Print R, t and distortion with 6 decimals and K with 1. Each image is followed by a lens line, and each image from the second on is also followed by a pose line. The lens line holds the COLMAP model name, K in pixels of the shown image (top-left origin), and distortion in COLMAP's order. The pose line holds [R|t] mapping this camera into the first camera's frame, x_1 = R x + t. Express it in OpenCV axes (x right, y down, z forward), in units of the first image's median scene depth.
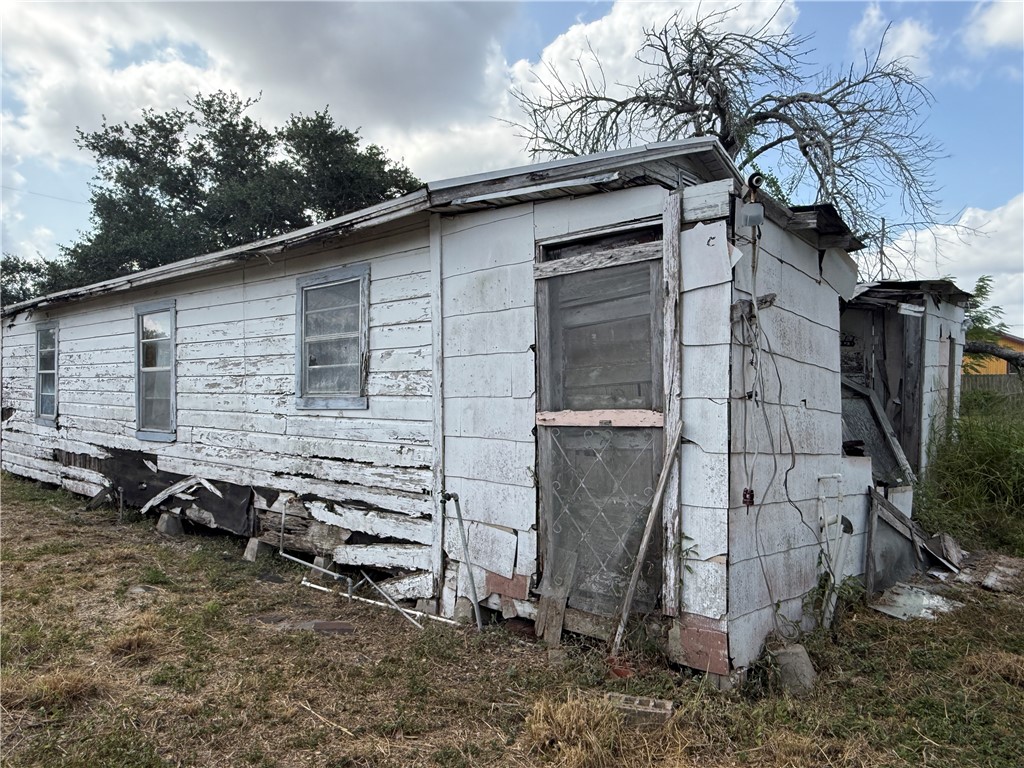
lens RADIAL K [[686.0, 0, 511.6], [0, 686.0, 382.6], [0, 0, 1]] dist [0.042100, 0.003234]
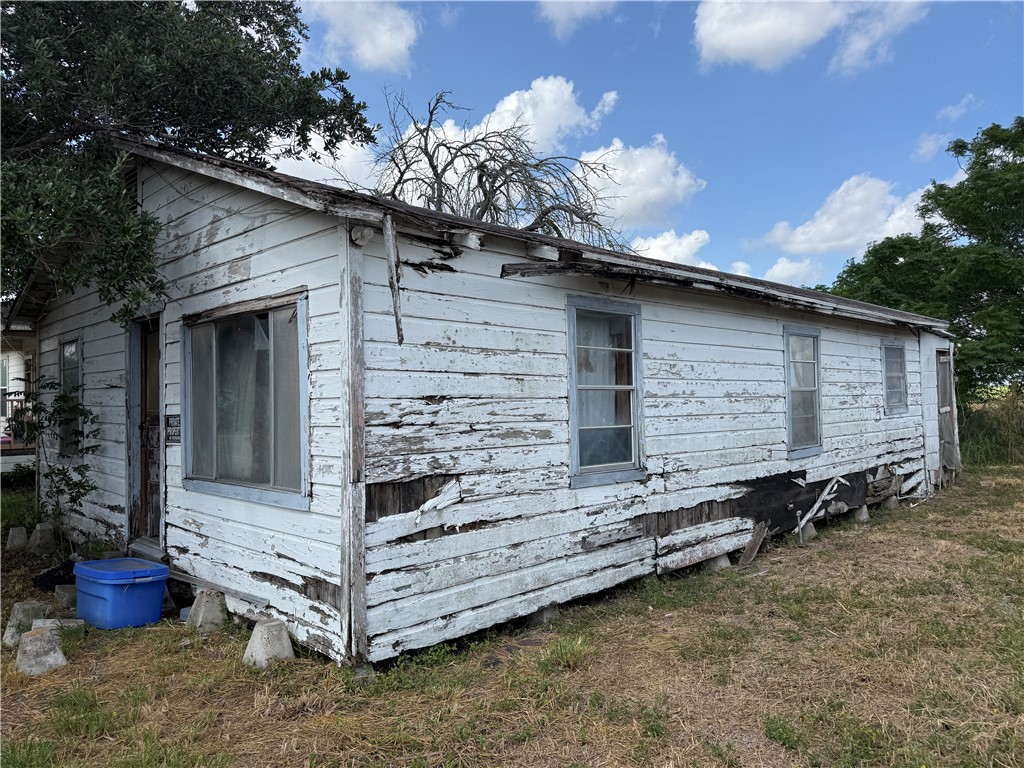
lens RADIAL K [[716.7, 0, 511.6], [0, 716.7, 385.7], [0, 0, 1]] dist [0.035664, -0.004575]
pose [[0.059034, 0.019476, 0.998066, -1.778270], [0.013144, 0.999708, -0.020286, -0.008587], [-0.998169, 0.014316, 0.058761, 1.497030]]
